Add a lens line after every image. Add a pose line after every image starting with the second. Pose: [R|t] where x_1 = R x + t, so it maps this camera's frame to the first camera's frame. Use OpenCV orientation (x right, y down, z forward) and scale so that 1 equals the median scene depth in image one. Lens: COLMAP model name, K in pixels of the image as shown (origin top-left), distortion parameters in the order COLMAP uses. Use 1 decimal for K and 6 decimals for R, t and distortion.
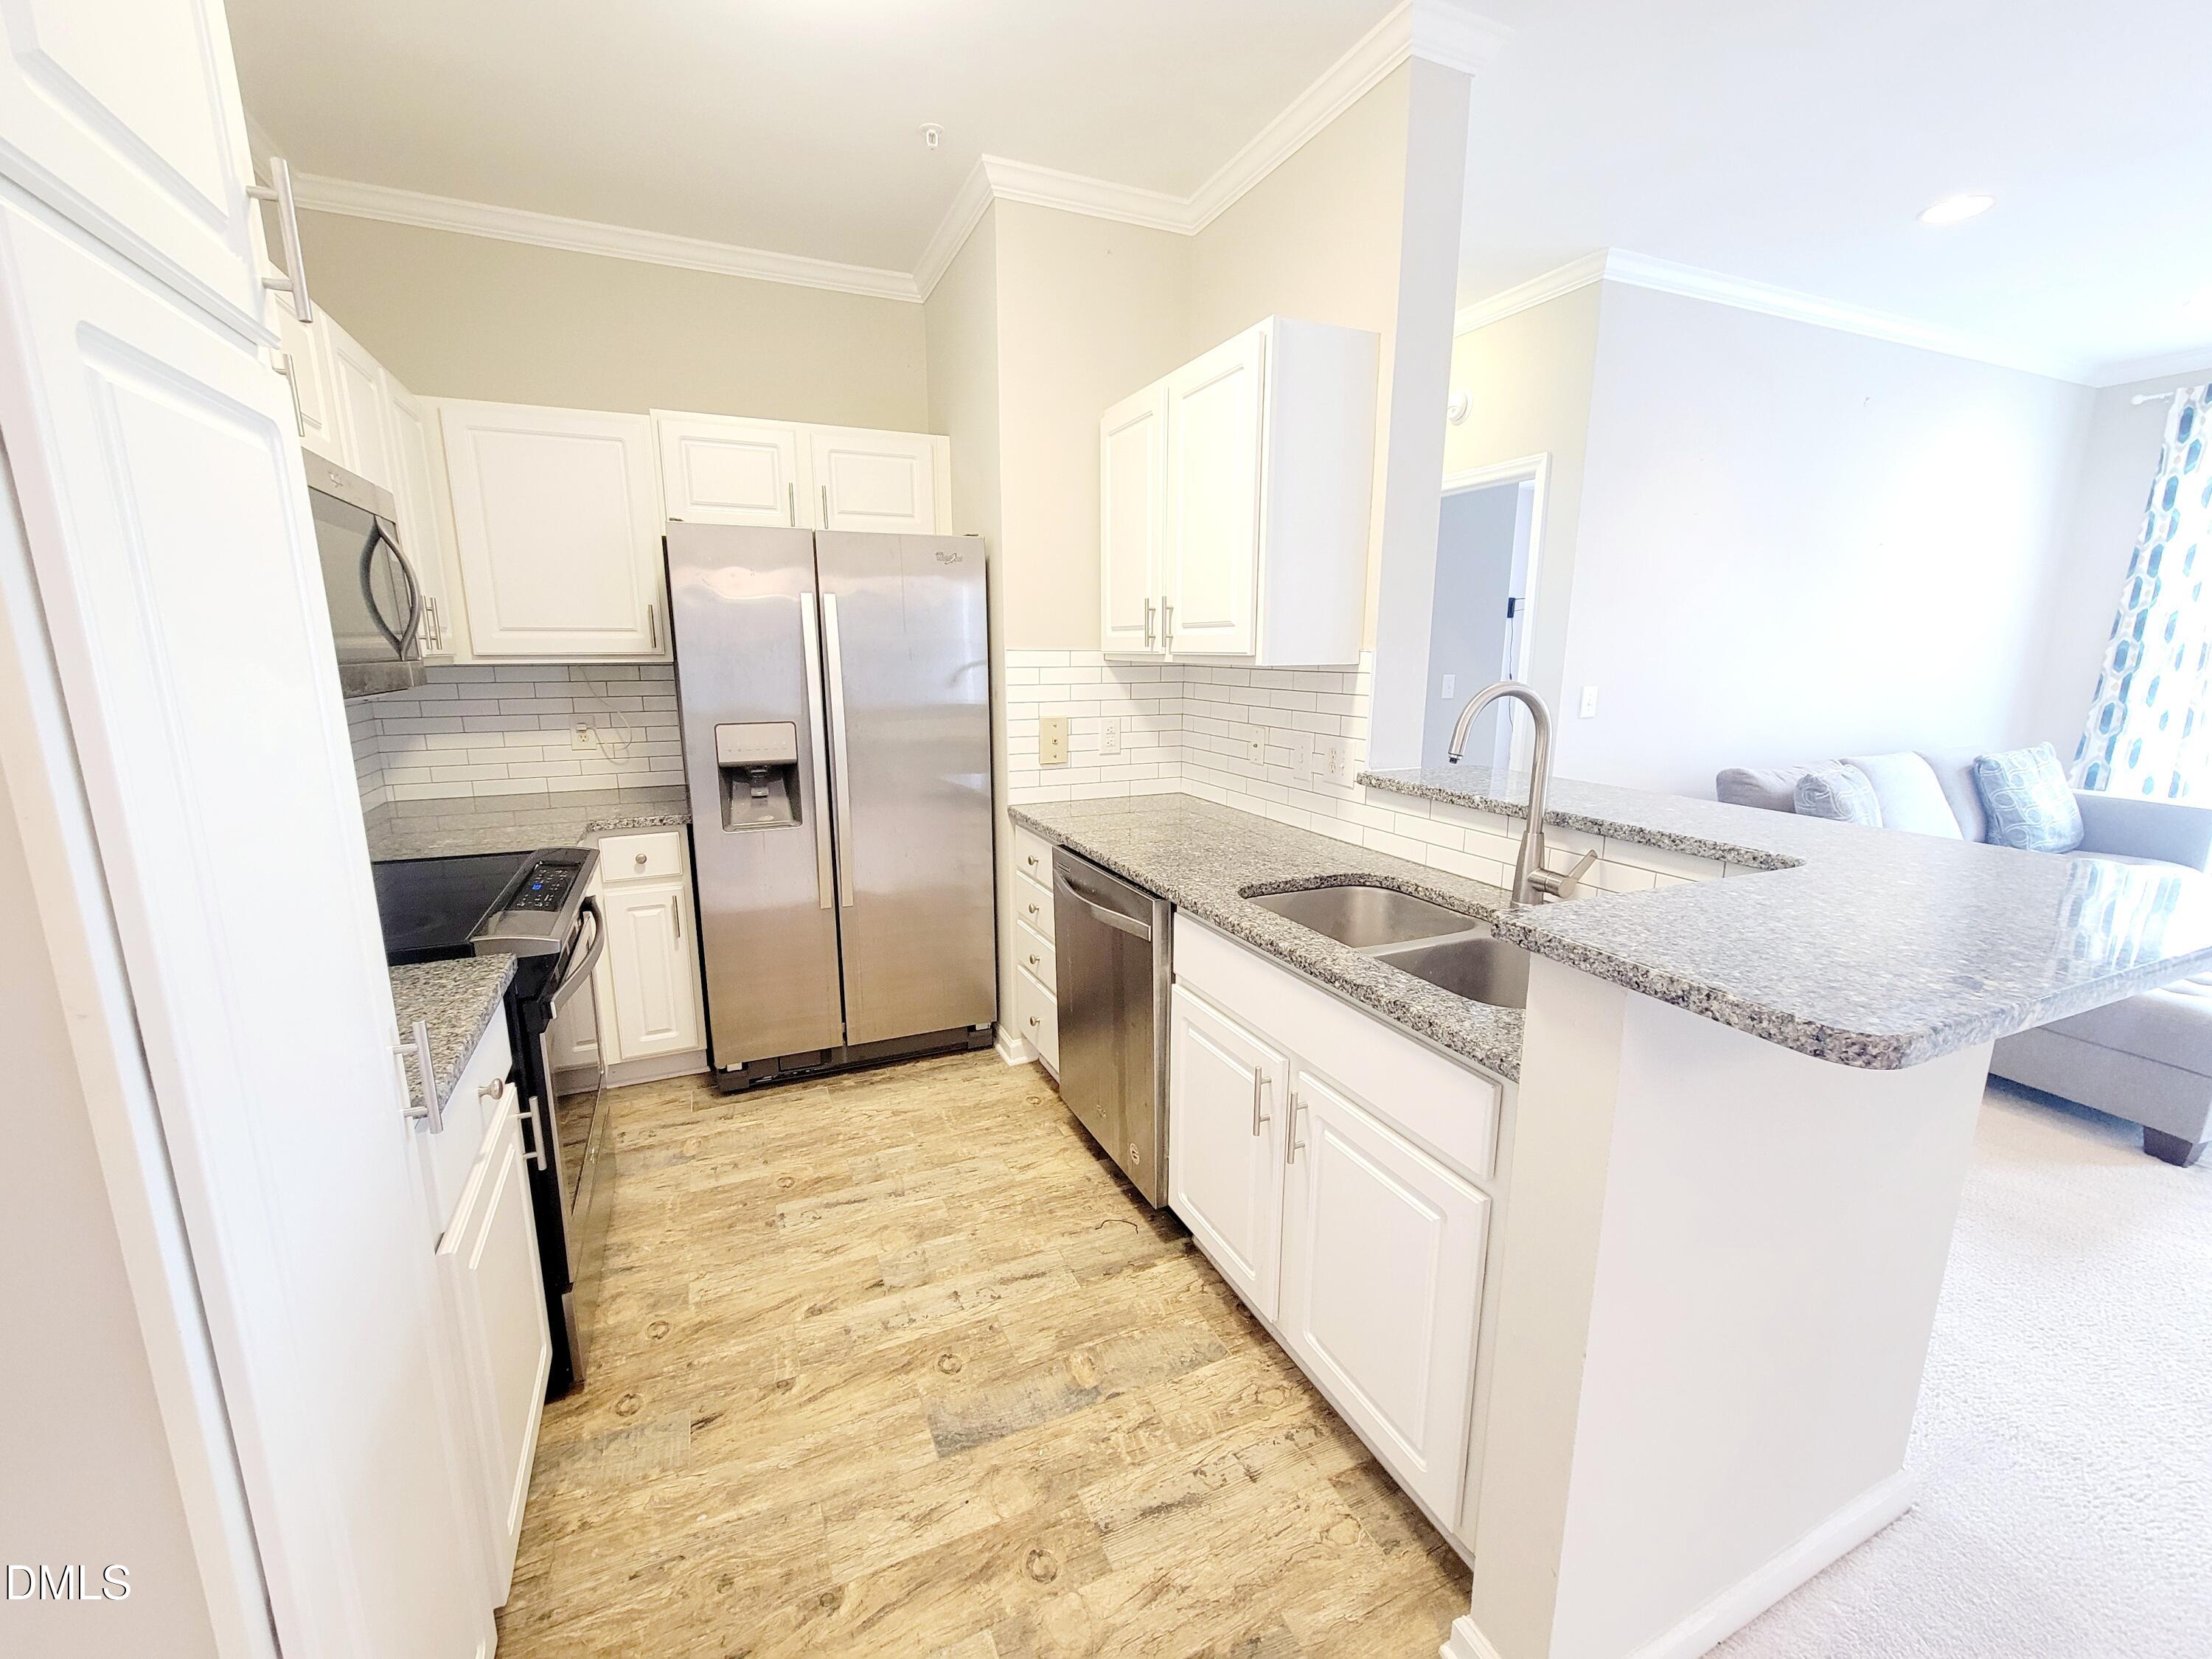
lens RADIAL K [[904.7, 0, 1104.5], [0, 904.7, 831.3], [0, 0, 1]] dist [-0.003485, 0.000945]
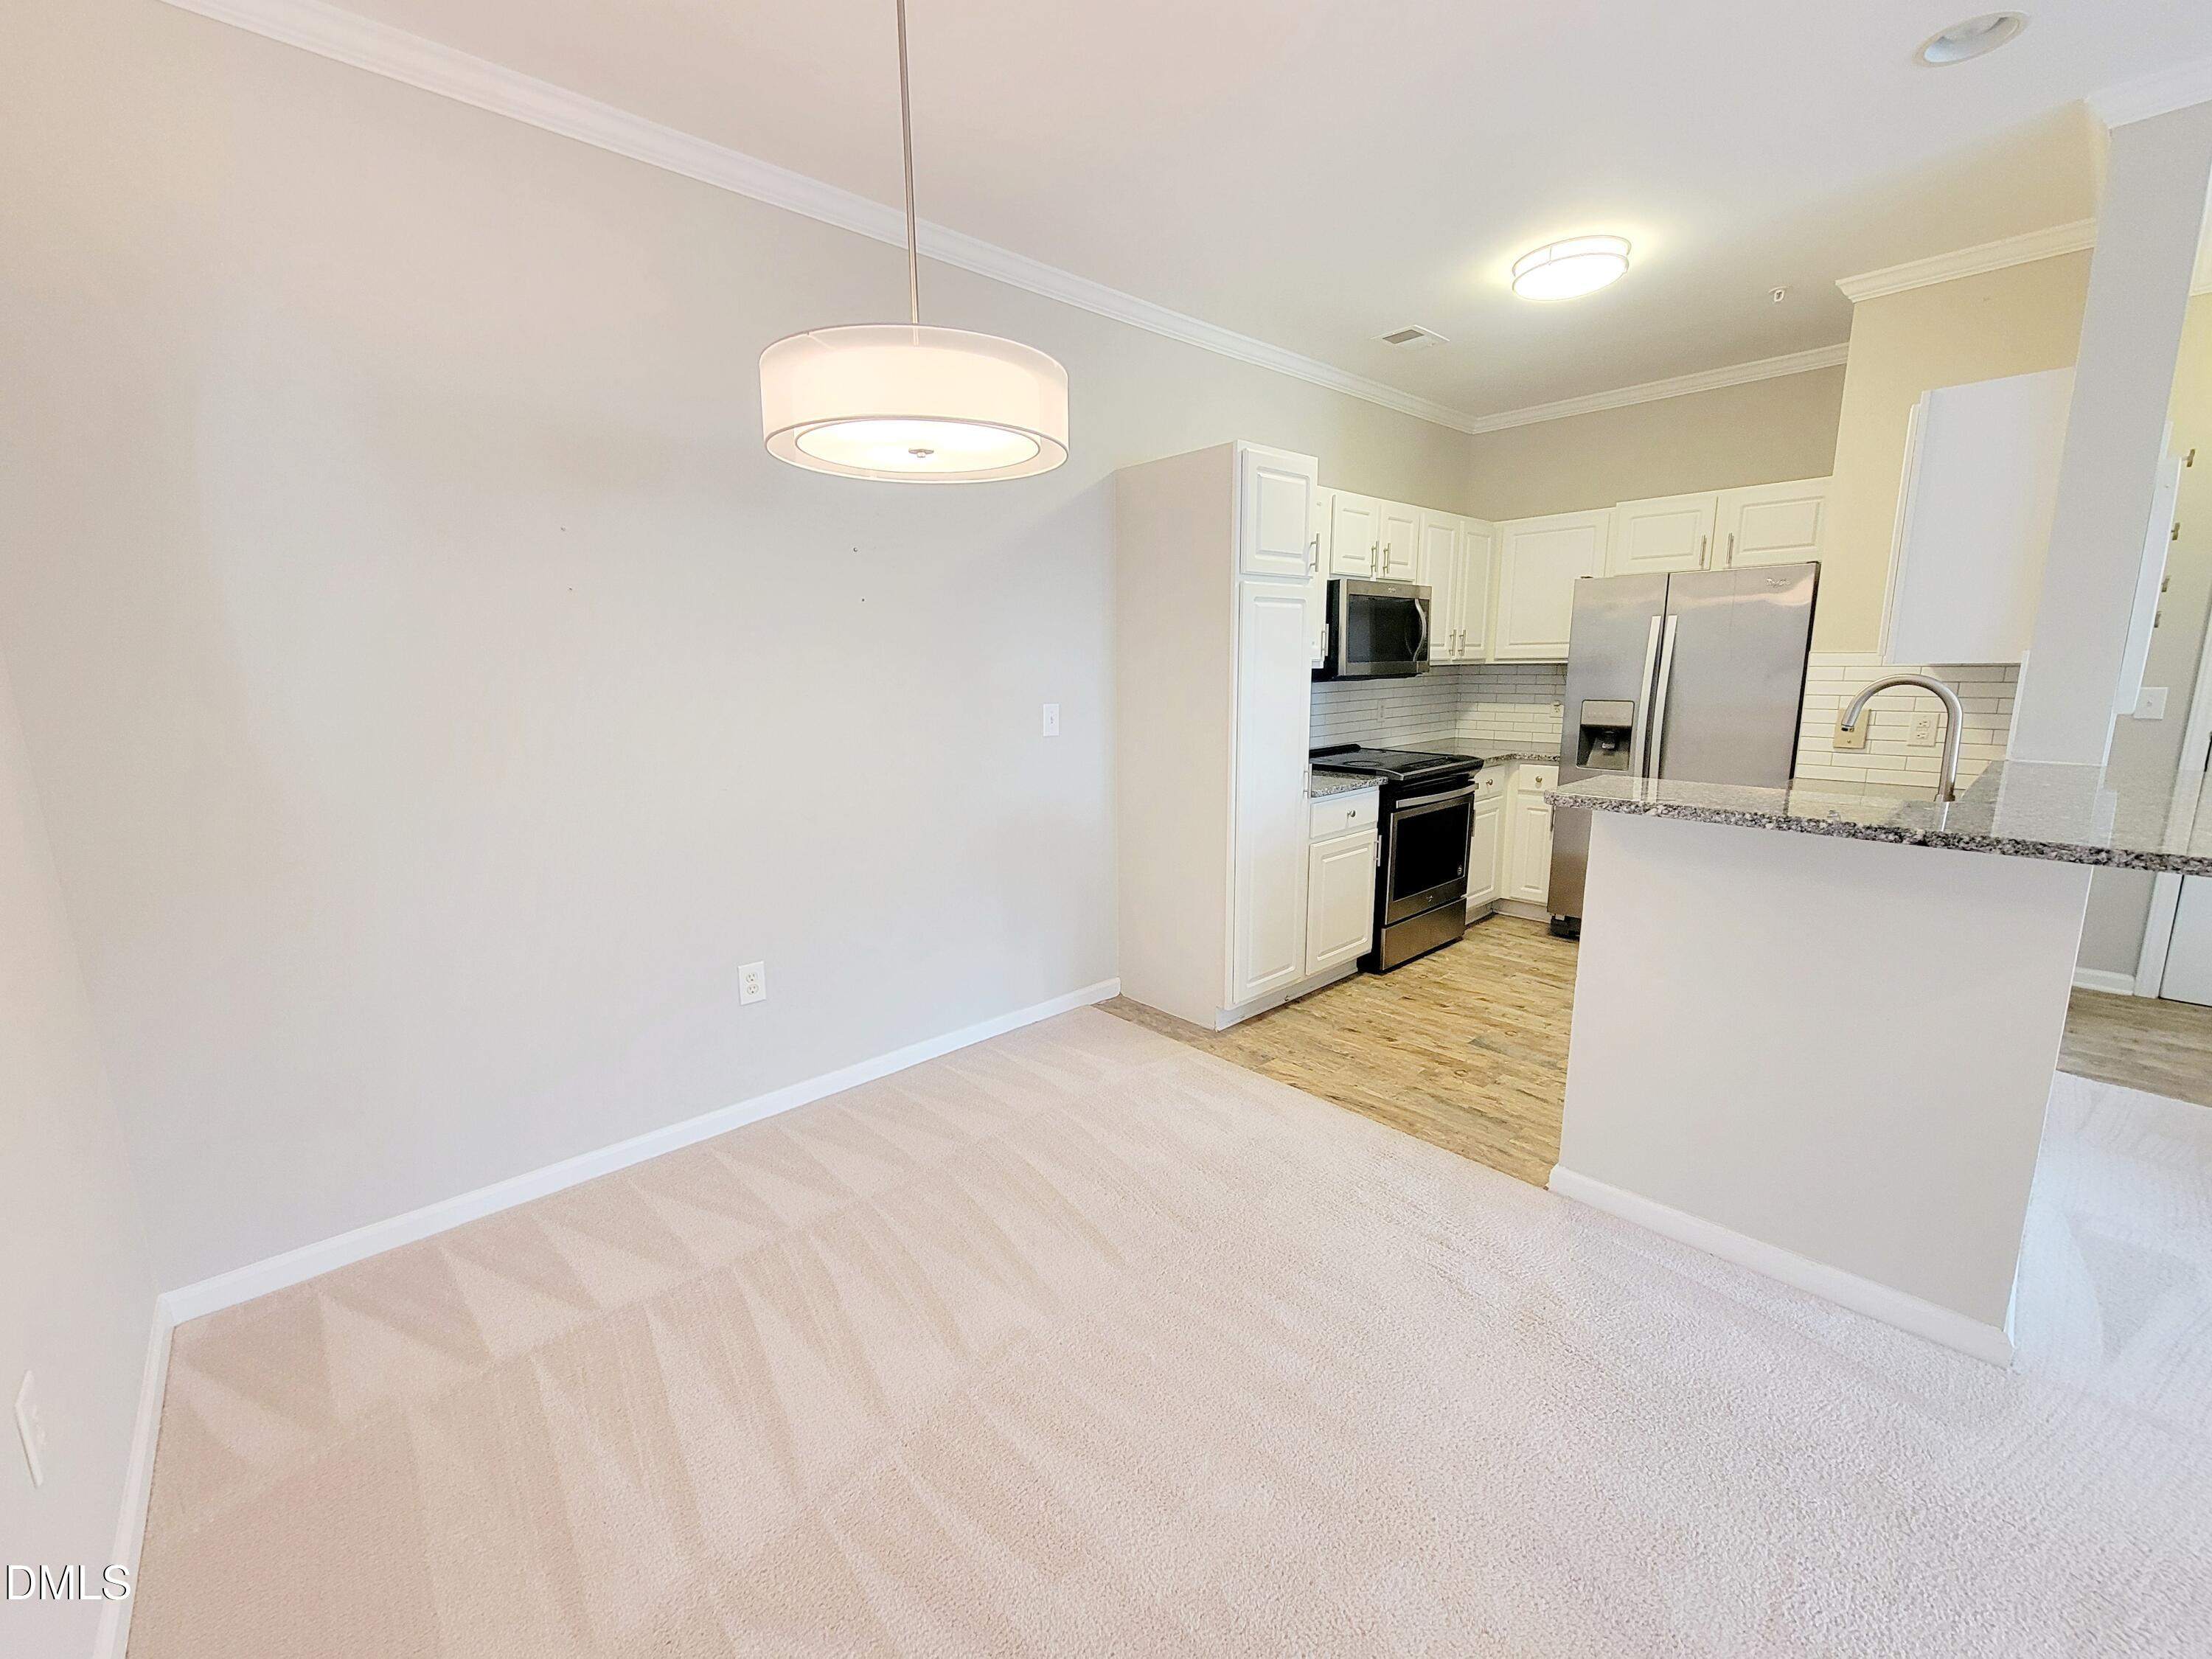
lens RADIAL K [[904.7, 0, 1084.6], [0, 904.7, 826.4], [0, 0, 1]] dist [-0.003485, 0.000945]
pose [[0.309784, 0.167630, -0.935914, 1.446219], [-0.173083, 0.977831, 0.117848, 0.113547], [0.934921, 0.125483, 0.331930, -0.597812]]
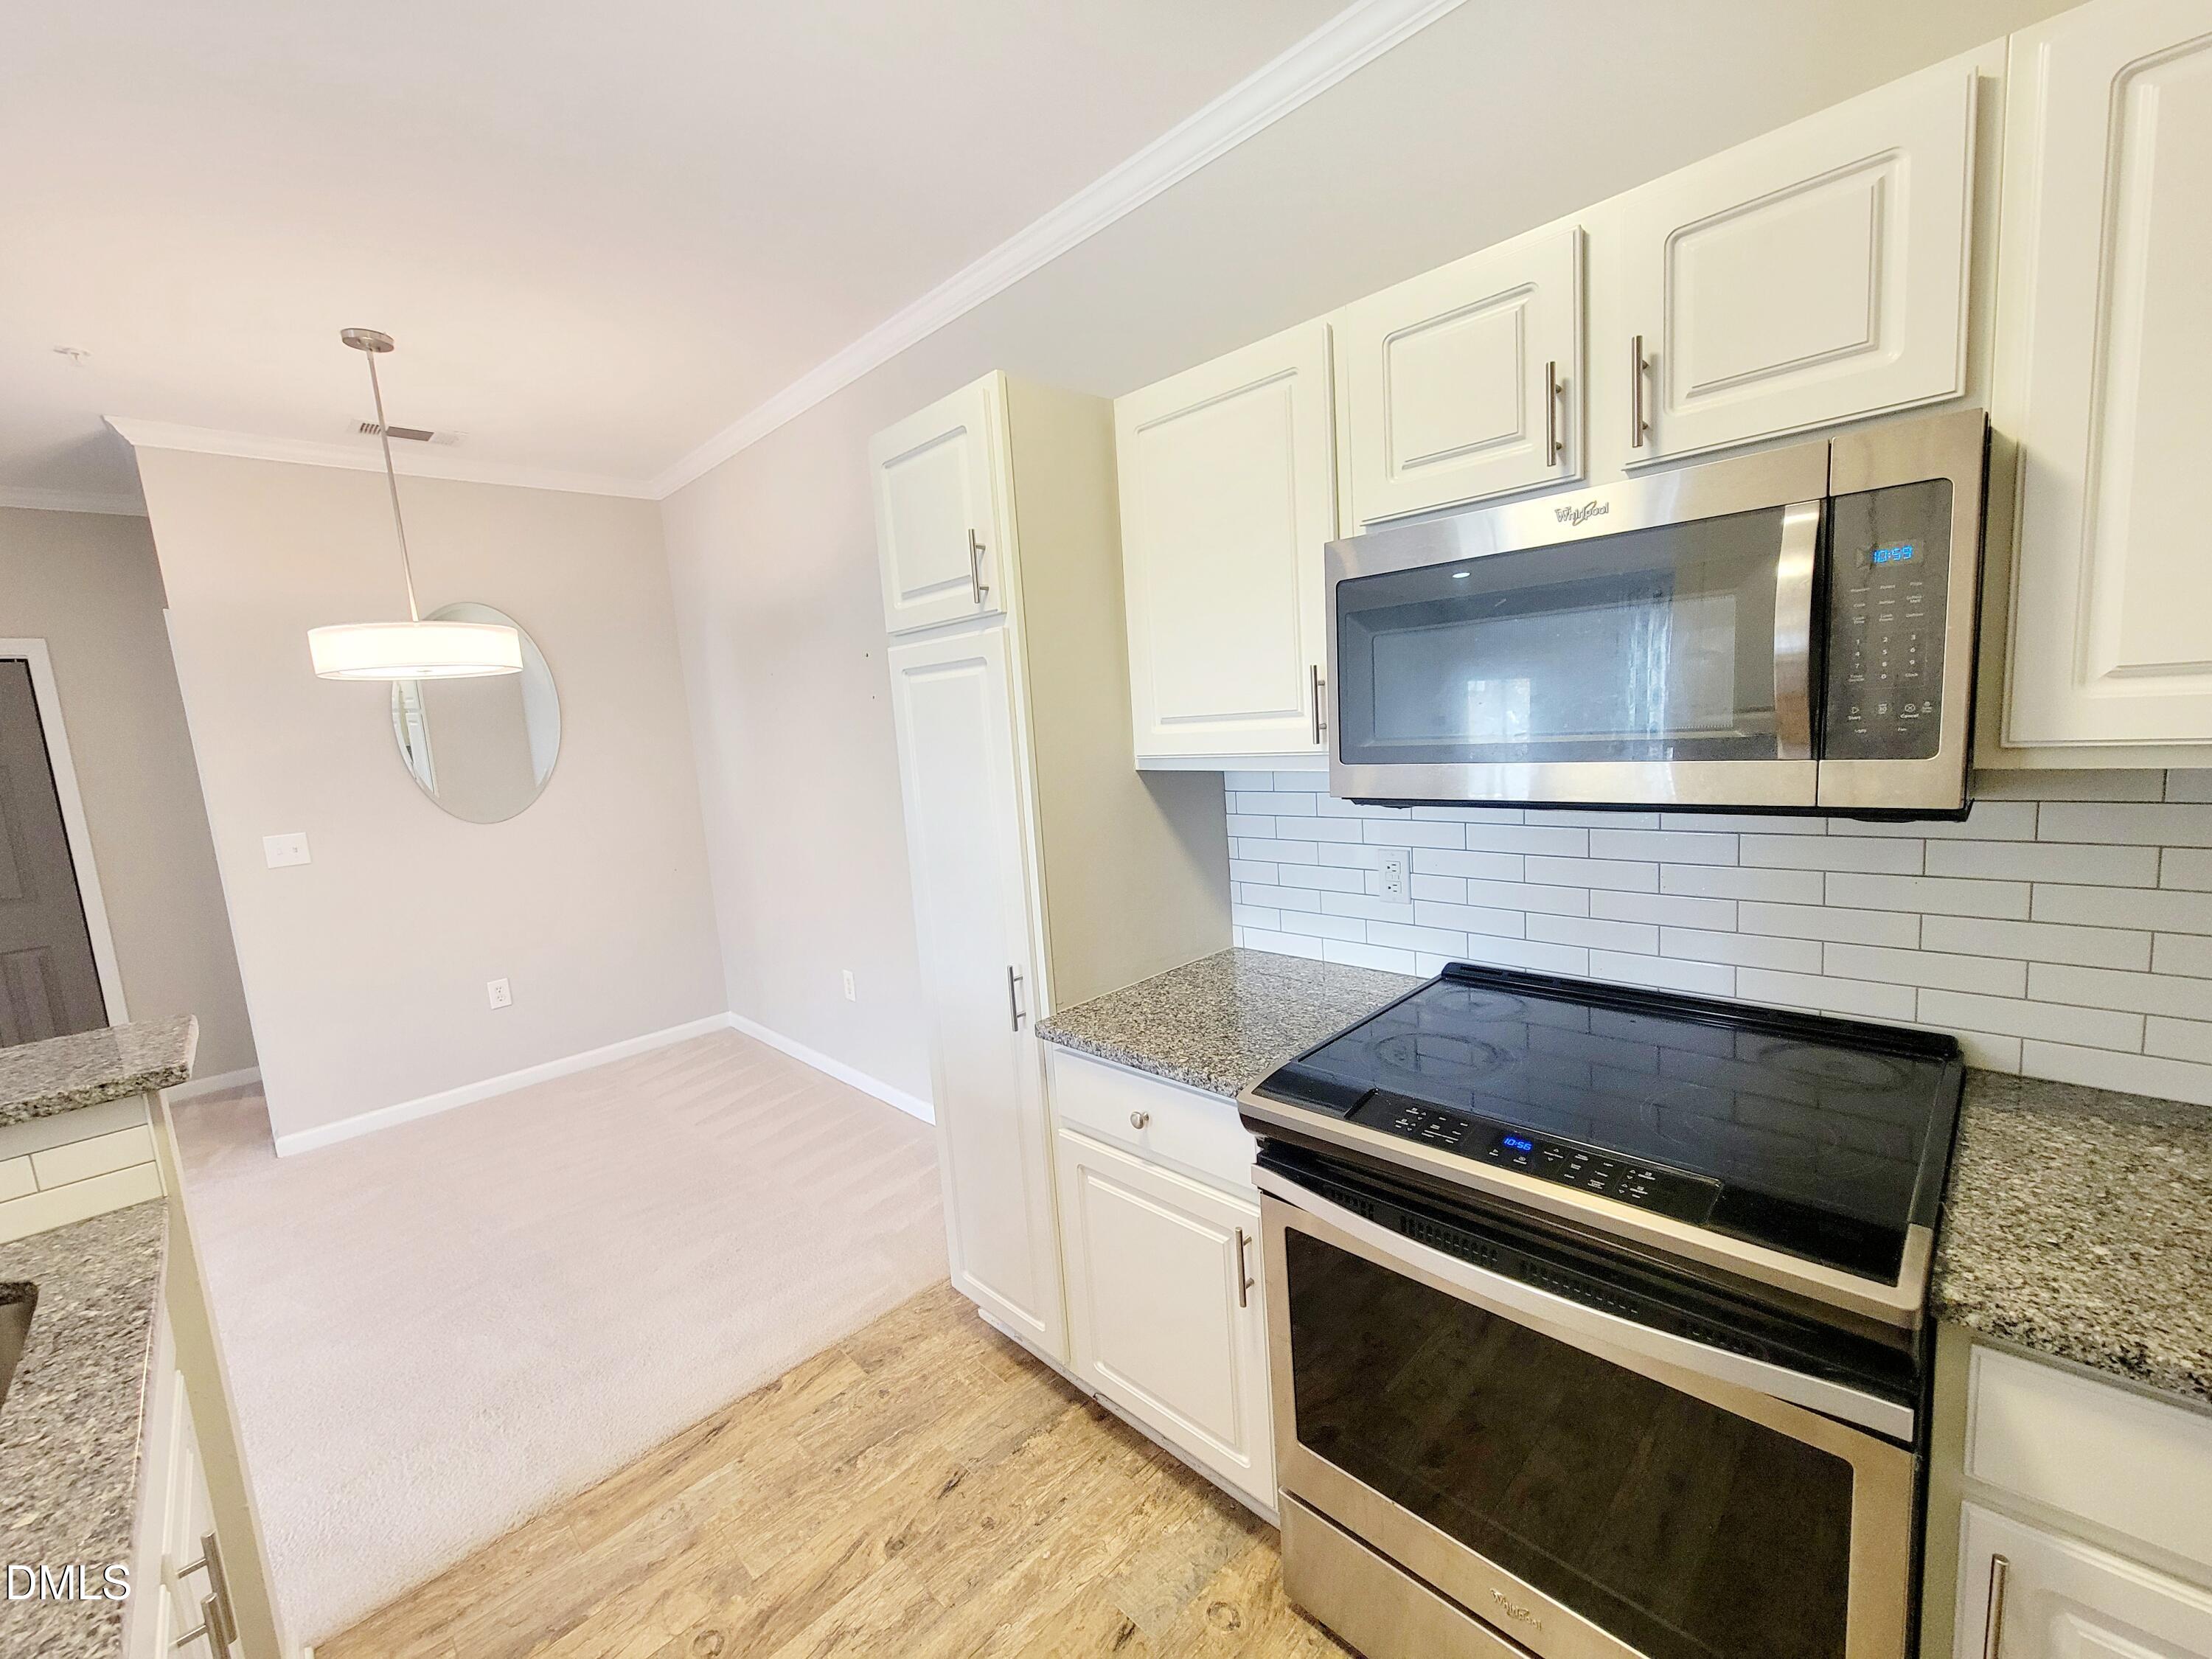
lens RADIAL K [[904.7, 0, 1111.3], [0, 904.7, 834.8], [0, 0, 1]] dist [-0.003485, 0.000945]
pose [[-0.932731, 0.109181, -0.343646, -0.226980], [-0.003078, 0.950609, 0.310375, -0.387478], [0.360561, 0.290554, -0.886326, 1.657226]]
